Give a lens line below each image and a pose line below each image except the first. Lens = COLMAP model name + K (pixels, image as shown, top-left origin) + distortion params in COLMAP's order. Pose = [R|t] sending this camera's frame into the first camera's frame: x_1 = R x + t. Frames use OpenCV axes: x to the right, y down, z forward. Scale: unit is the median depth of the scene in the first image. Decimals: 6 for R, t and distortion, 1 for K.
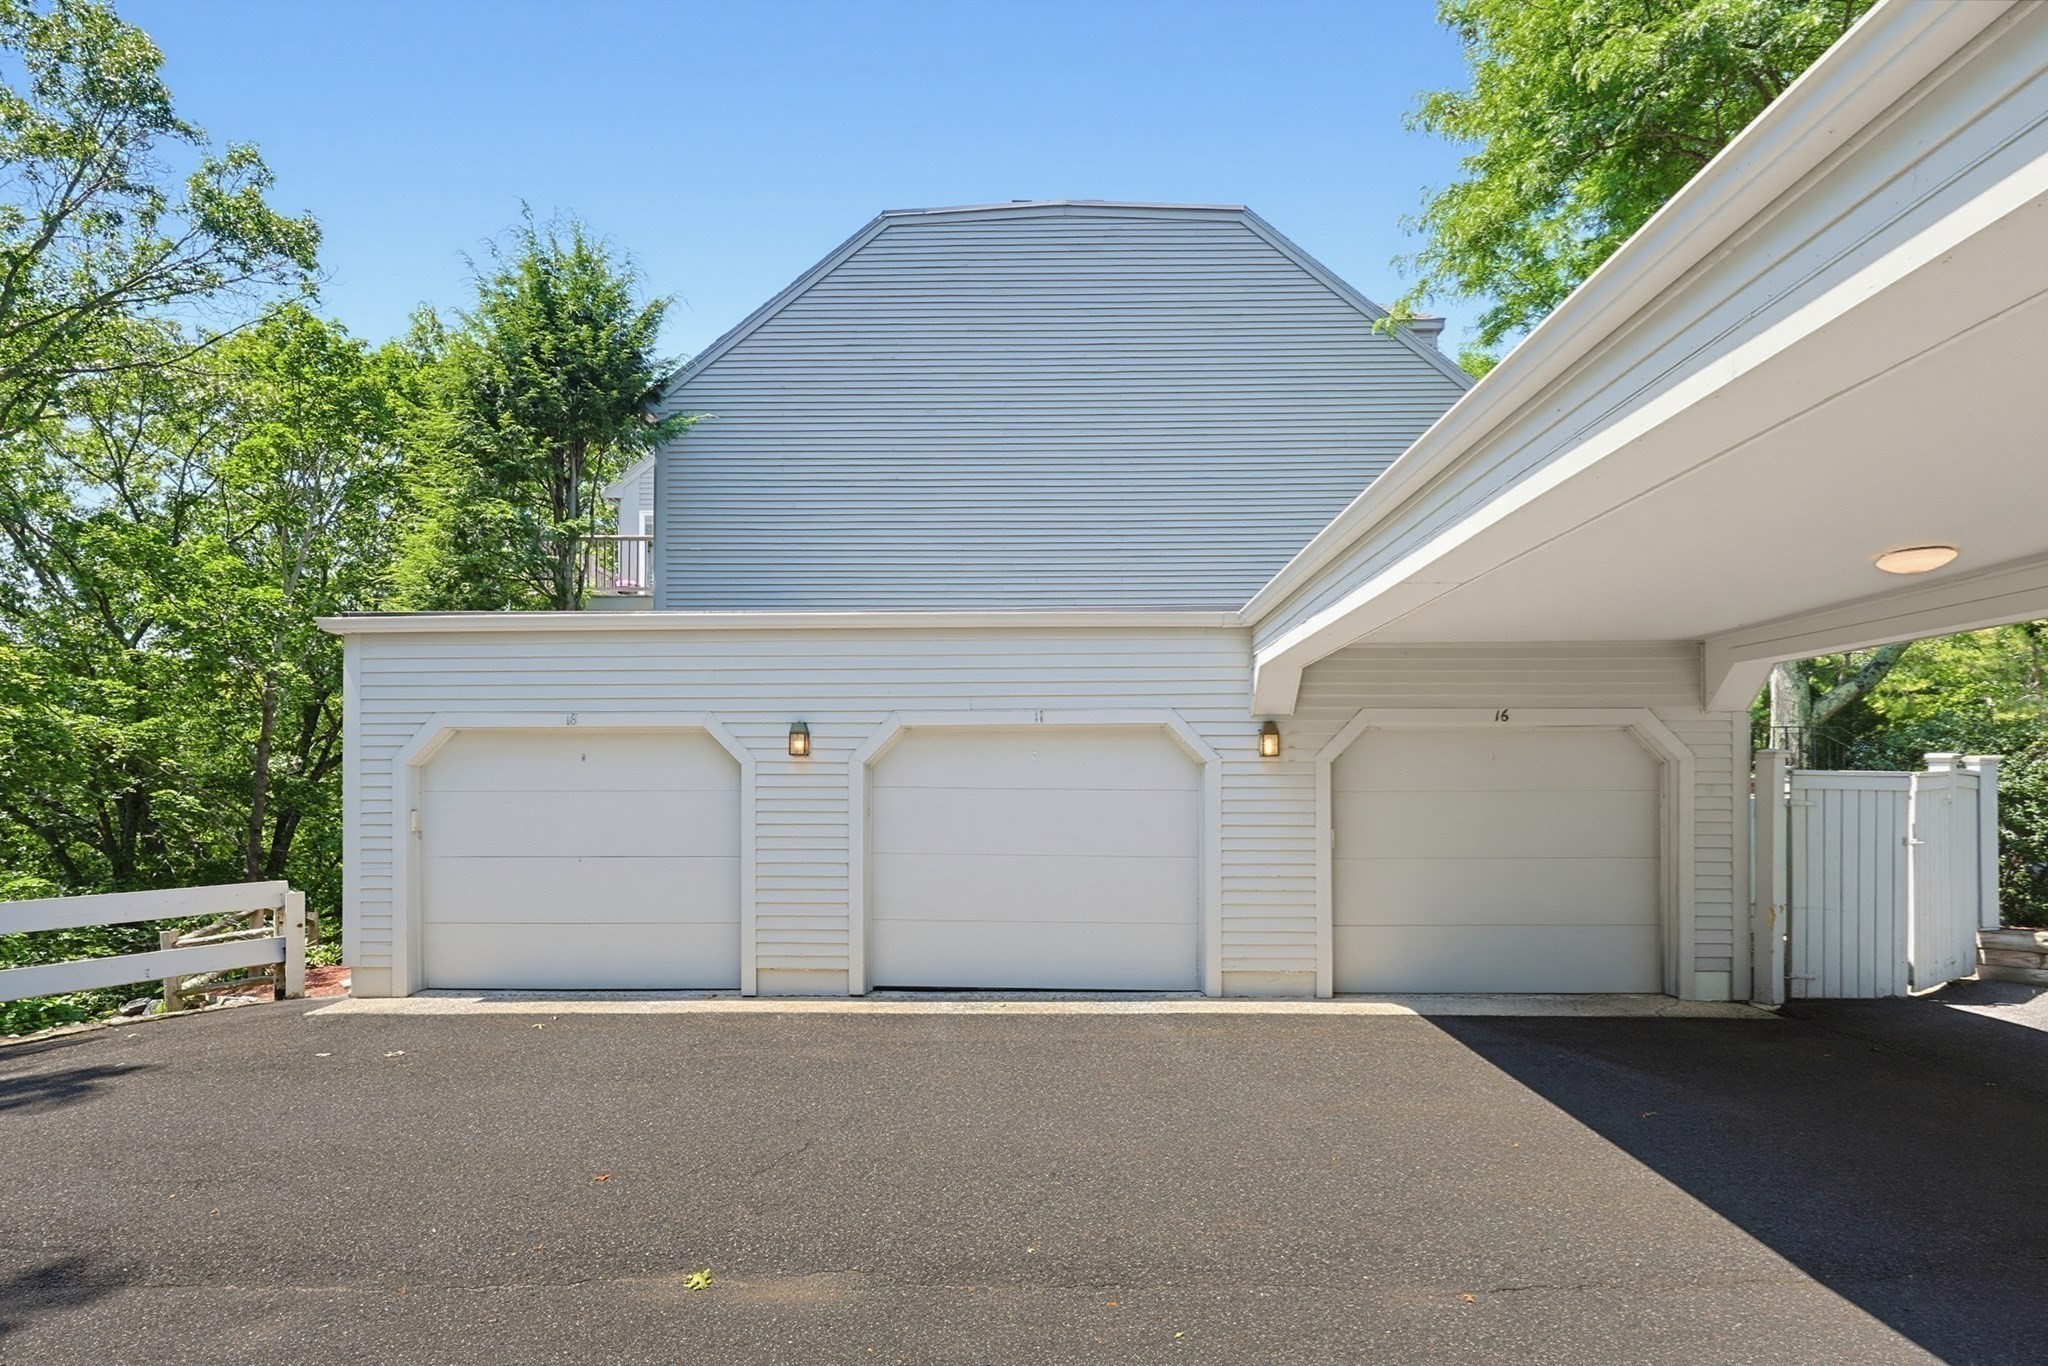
lens RADIAL K [[976.9, 0, 1020.2], [0, 976.9, 813.6], [0, 0, 1]] dist [-0.000560, -0.000112]
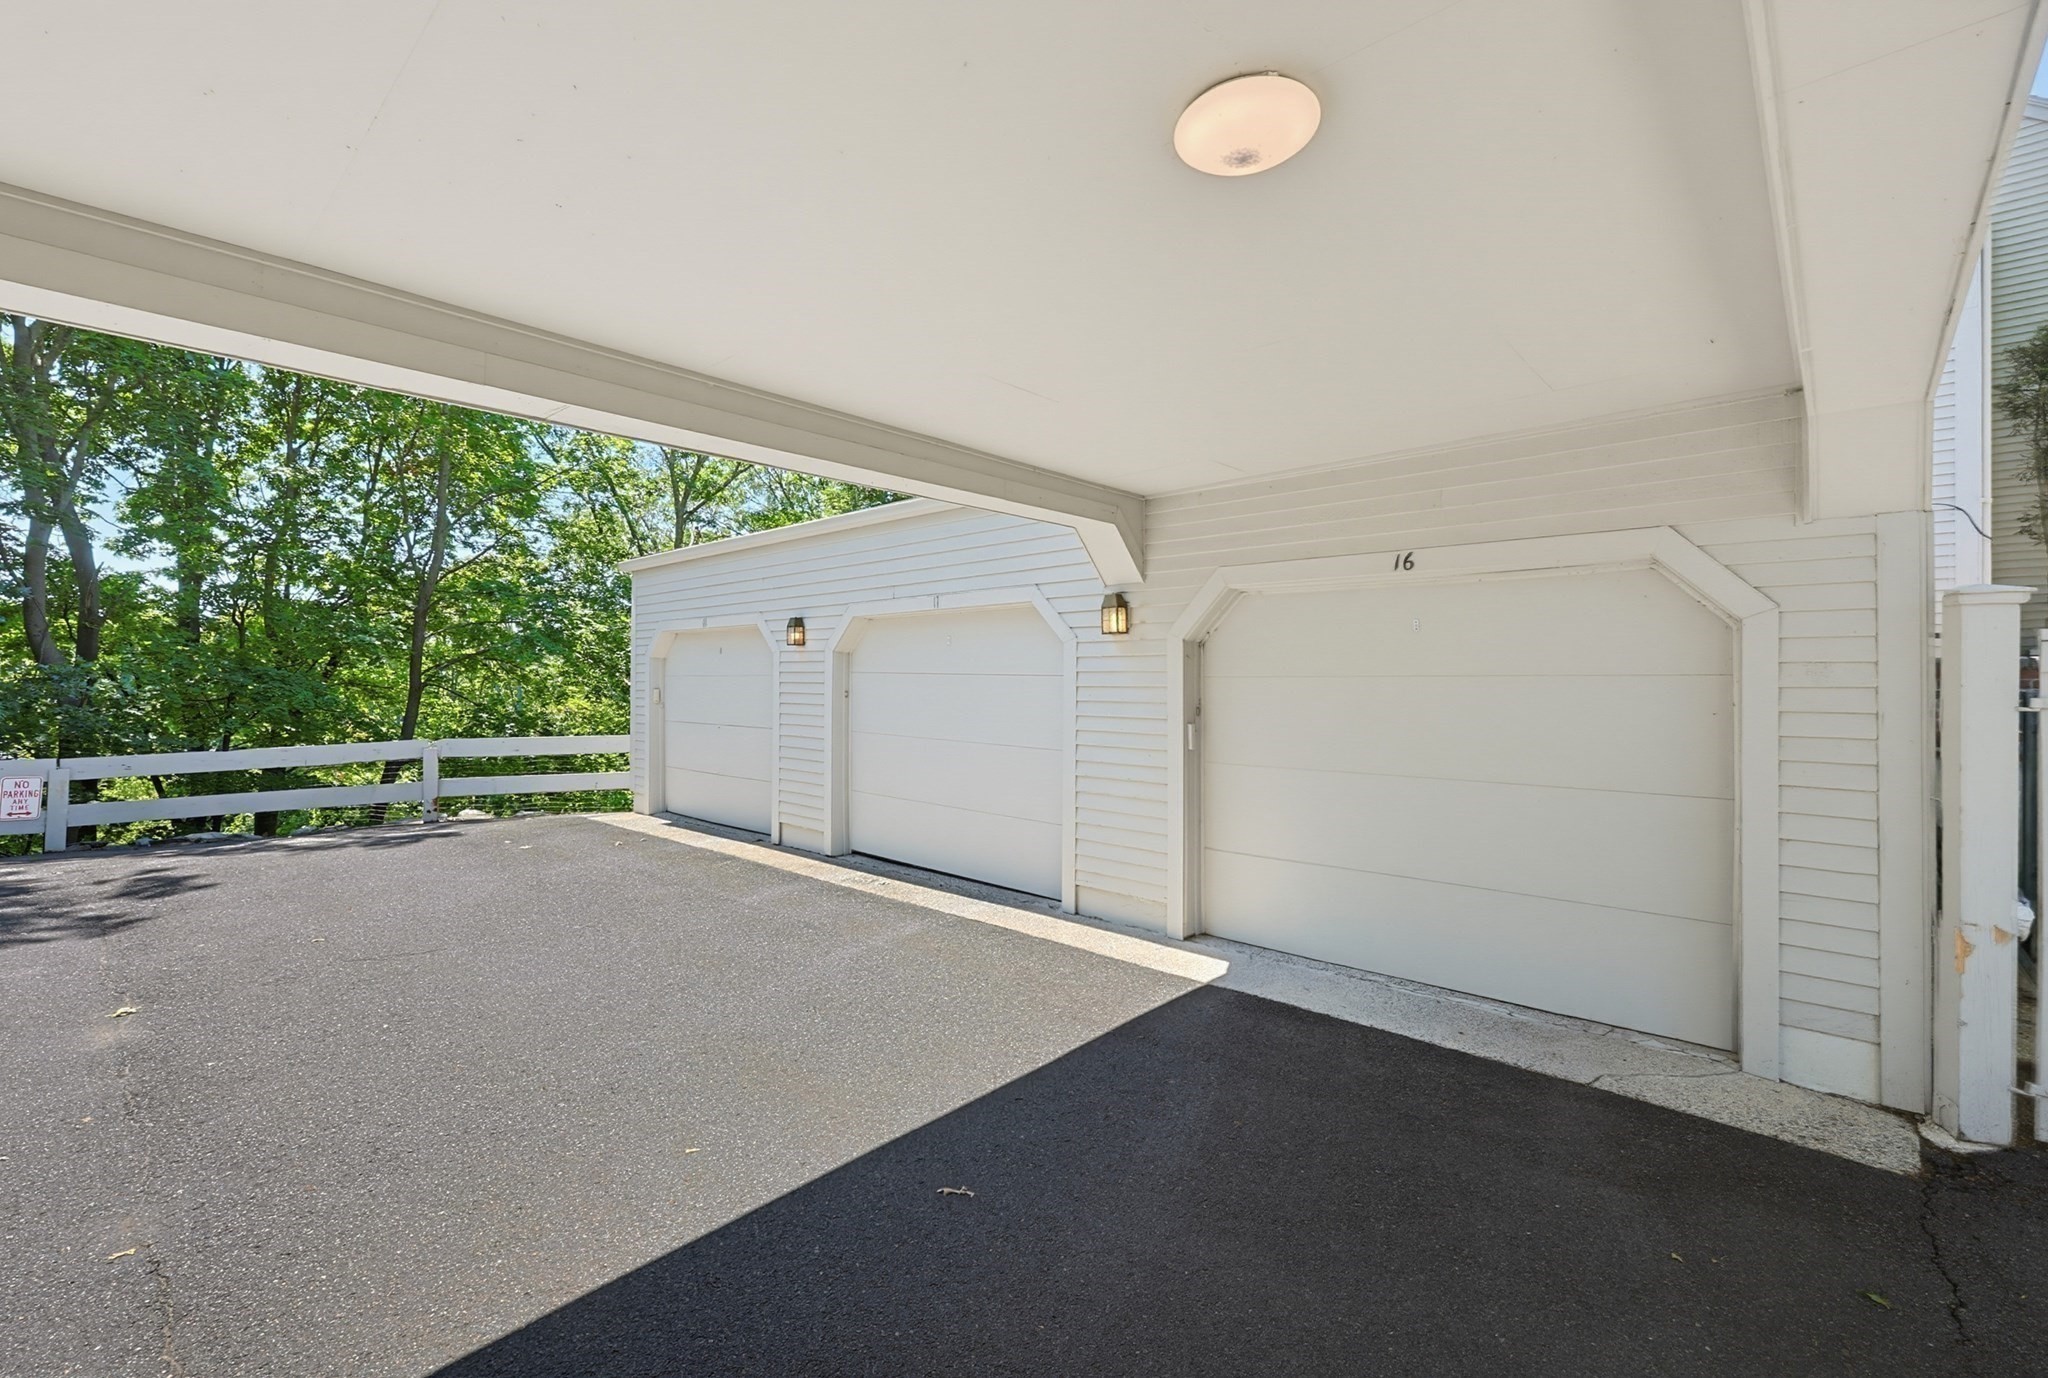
lens RADIAL K [[893.9, 0, 1026.7], [0, 893.9, 678.9], [0, 0, 1]] dist [0.000477, 0.000189]
pose [[0.750034, 0.002116, -0.661396, 0.696907], [-0.004730, 0.999986, -0.002165, -0.018582], [0.661383, 0.004753, 0.750033, 0.376676]]
